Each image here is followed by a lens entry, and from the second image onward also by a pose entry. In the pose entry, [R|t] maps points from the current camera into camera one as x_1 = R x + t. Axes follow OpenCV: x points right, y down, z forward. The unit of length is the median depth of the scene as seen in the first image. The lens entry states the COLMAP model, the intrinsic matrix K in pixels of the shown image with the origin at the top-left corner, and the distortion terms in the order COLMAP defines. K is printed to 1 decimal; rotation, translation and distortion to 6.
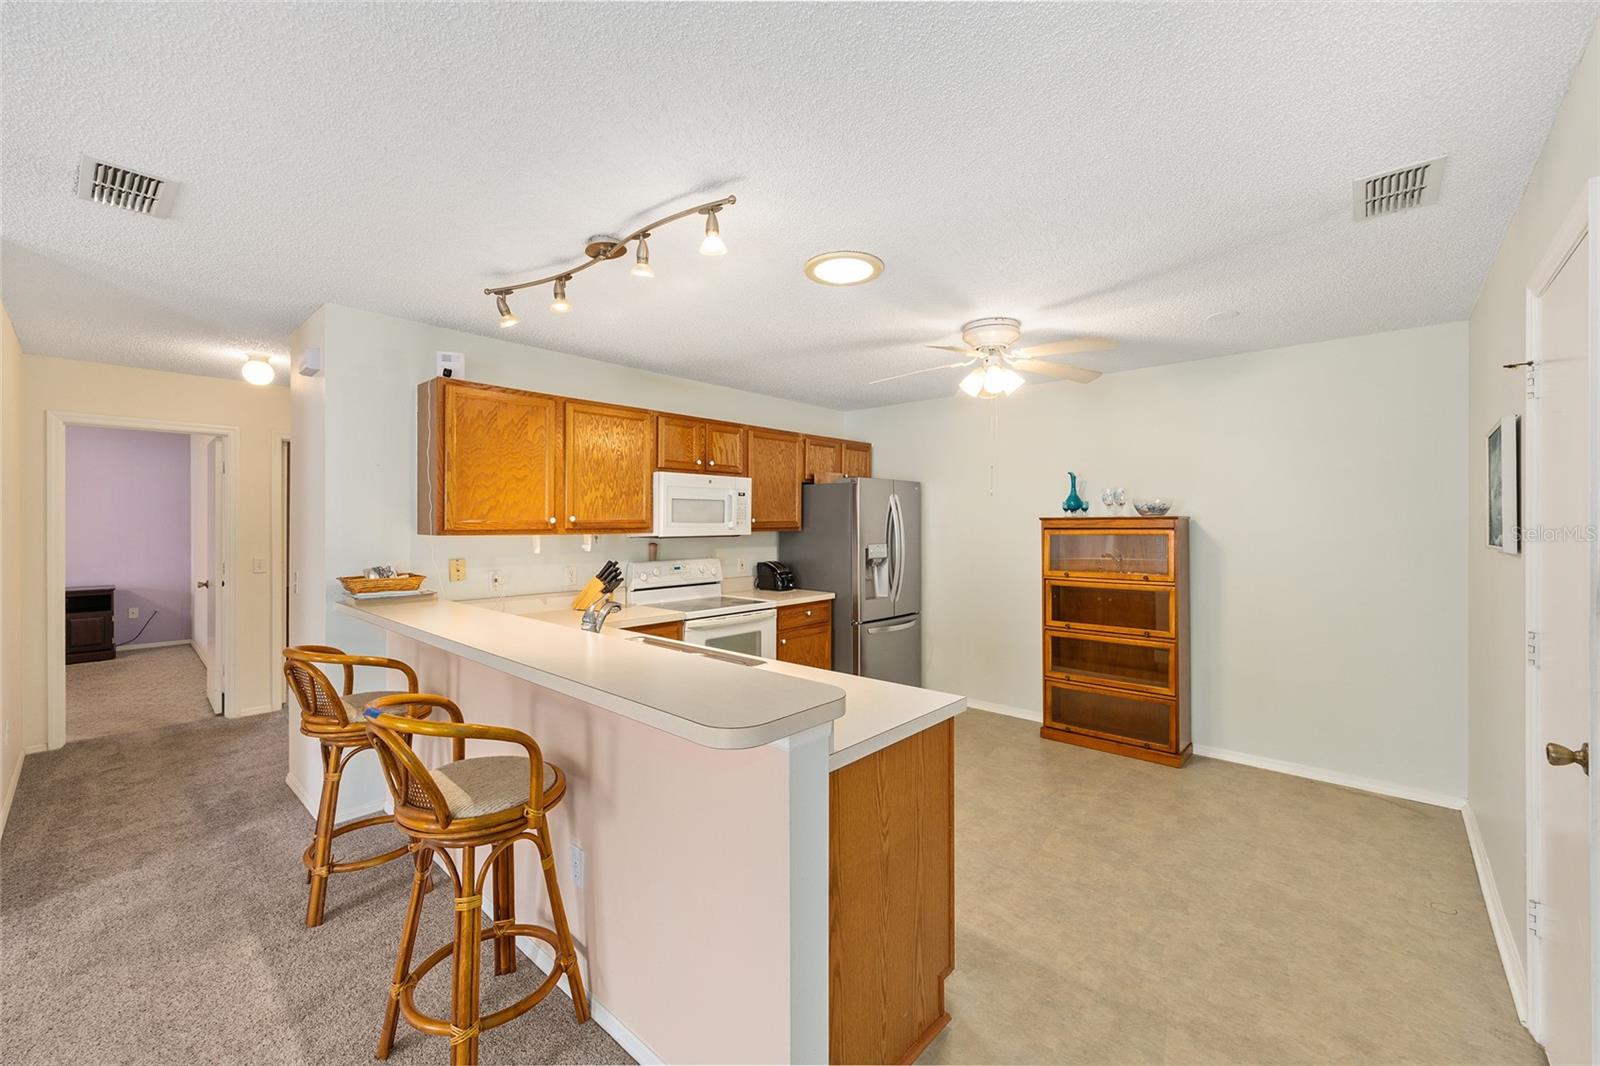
lens RADIAL K [[641.2, 0, 801.8], [0, 641.2, 527.7], [0, 0, 1]] dist [-0.001111, -0.000100]
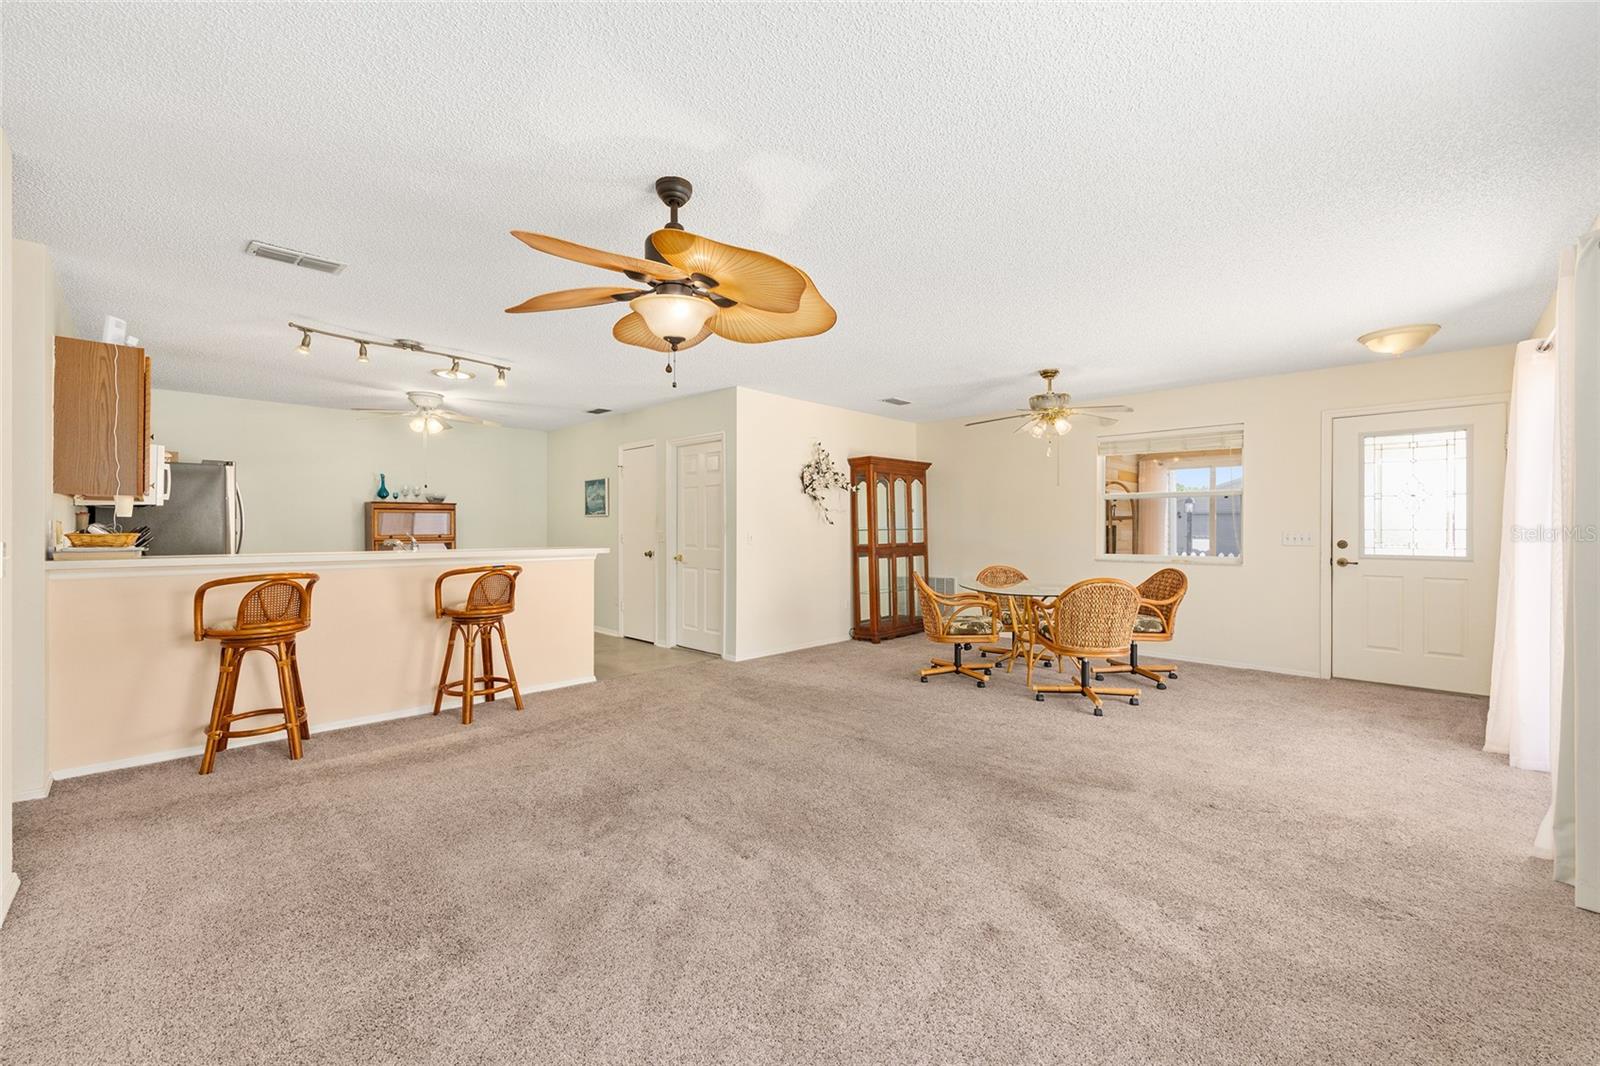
lens RADIAL K [[641.2, 0, 801.8], [0, 641.2, 527.7], [0, 0, 1]] dist [-0.001111, -0.000100]
pose [[0.041627, -0.001848, 0.999132, -1.229271], [0.002086, 0.999996, 0.001763, 0.051506], [-0.999131, 0.002011, 0.041631, -0.119682]]
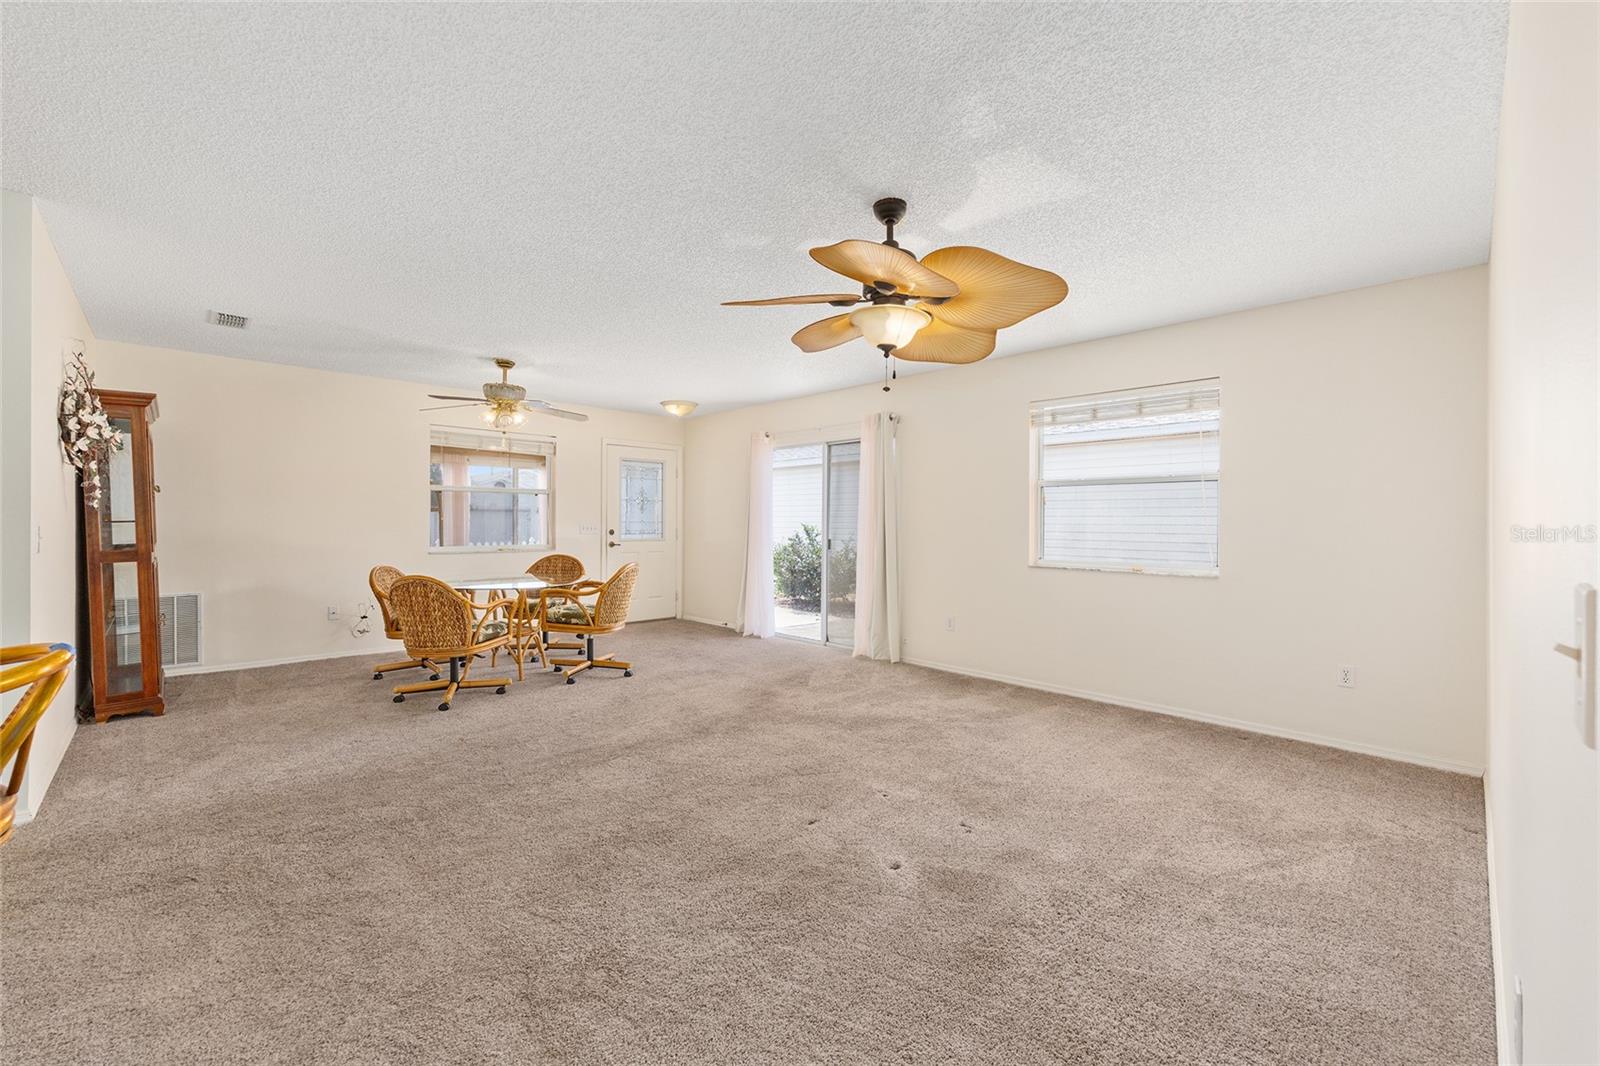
lens RADIAL K [[647.3, 0, 804.1], [0, 647.3, 520.6], [0, 0, 1]] dist [-0.007286, -0.000379]
pose [[-0.997373, -0.005986, 0.072194, -0.614818], [-0.005974, 0.999982, 0.000369, 0.052320], [-0.072195, -0.000063, -0.997391, 0.661490]]
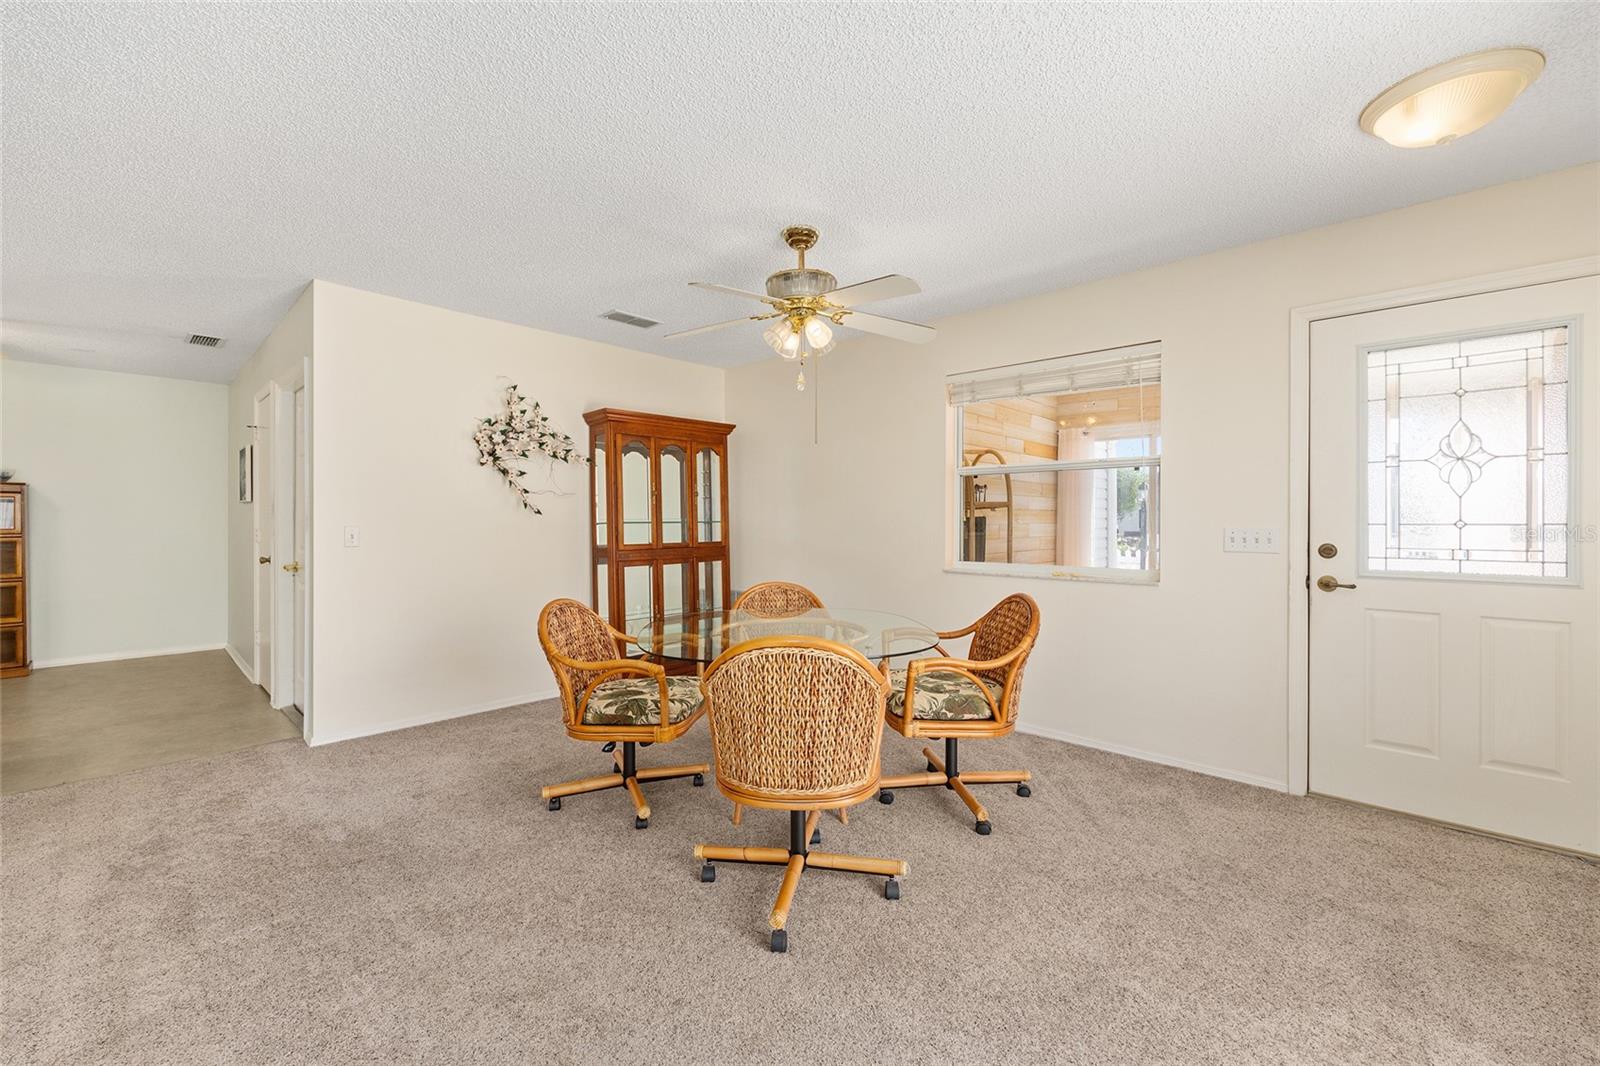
lens RADIAL K [[647.3, 0, 804.1], [0, 647.3, 520.6], [0, 0, 1]] dist [-0.007286, -0.000379]
pose [[0.023330, -0.002014, 0.999726, -0.638136], [0.000714, 0.999998, 0.001997, 0.054560], [-0.999728, 0.000667, 0.023331, -0.577484]]
